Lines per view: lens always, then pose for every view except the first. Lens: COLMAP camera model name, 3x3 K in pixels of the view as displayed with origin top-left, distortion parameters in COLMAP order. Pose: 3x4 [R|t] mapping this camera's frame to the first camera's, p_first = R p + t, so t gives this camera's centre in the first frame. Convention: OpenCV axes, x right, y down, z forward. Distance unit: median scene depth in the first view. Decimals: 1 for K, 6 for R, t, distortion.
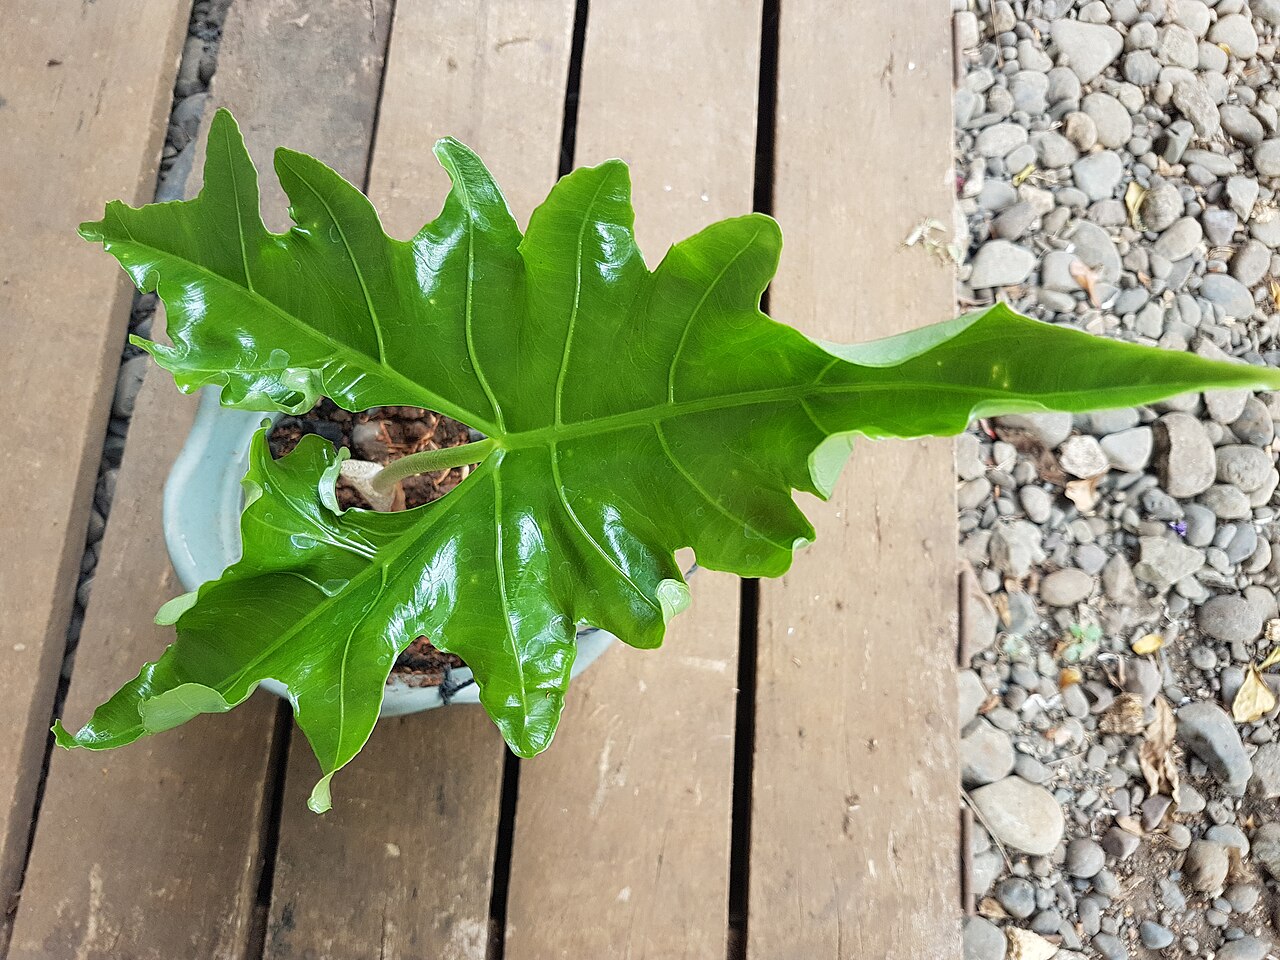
lens RADIAL K [[1046.1, 0, 633.4], [0, 1046.1, 480.4], [0, 0, 1]] dist [-0.022420, 0.037945]
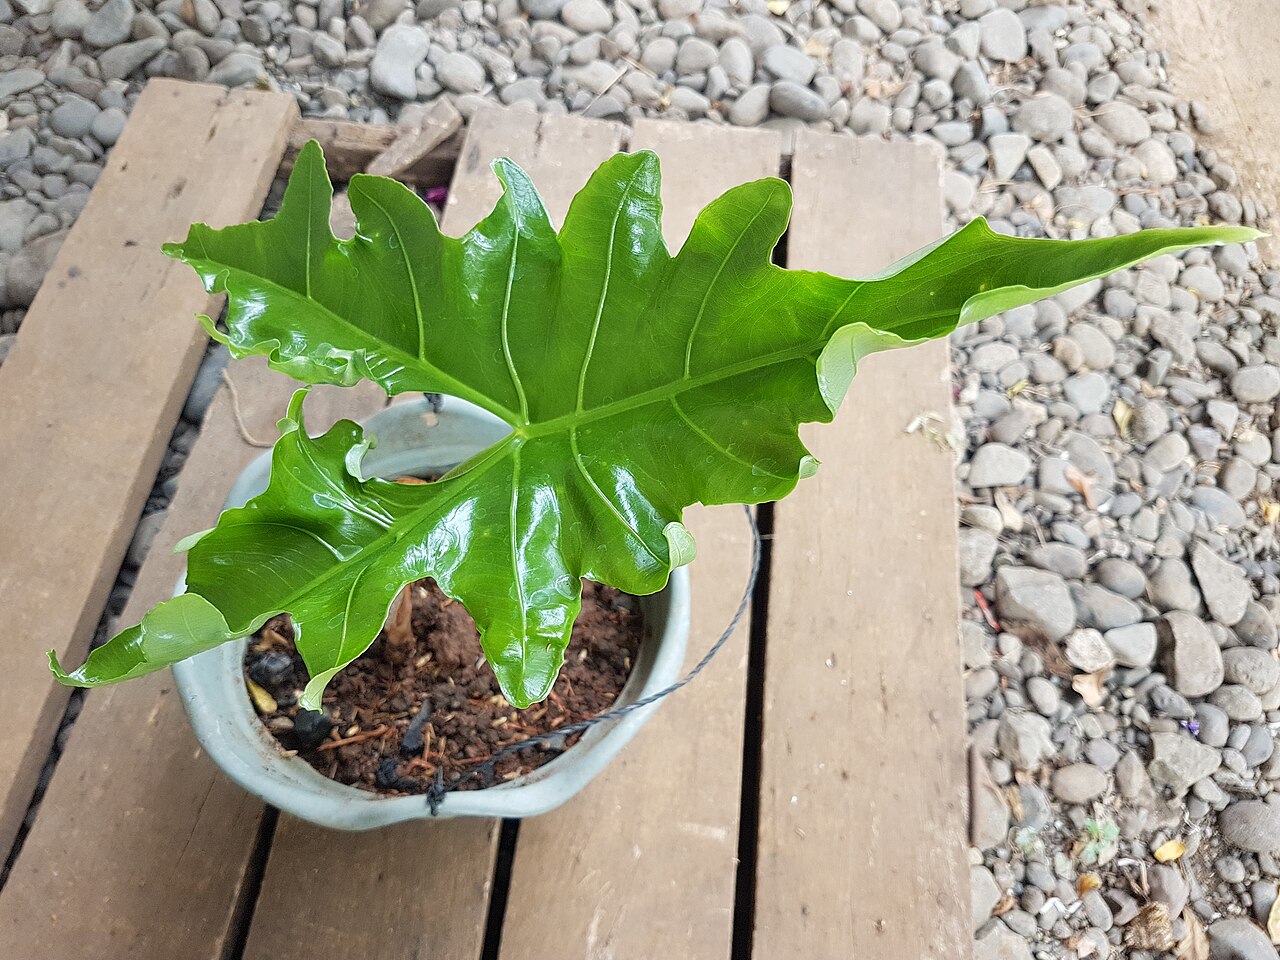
lens RADIAL K [[1053.5, 0, 640.0], [0, 1053.5, 480.0], [0, 0, 1]] dist [-0.038582, 0.068966]
pose [[0.998840, 0.047955, -0.004376, -0.000805], [-0.047432, 0.964126, -0.261174, 0.103016], [-0.008306, 0.261079, 0.965282, -0.006782]]
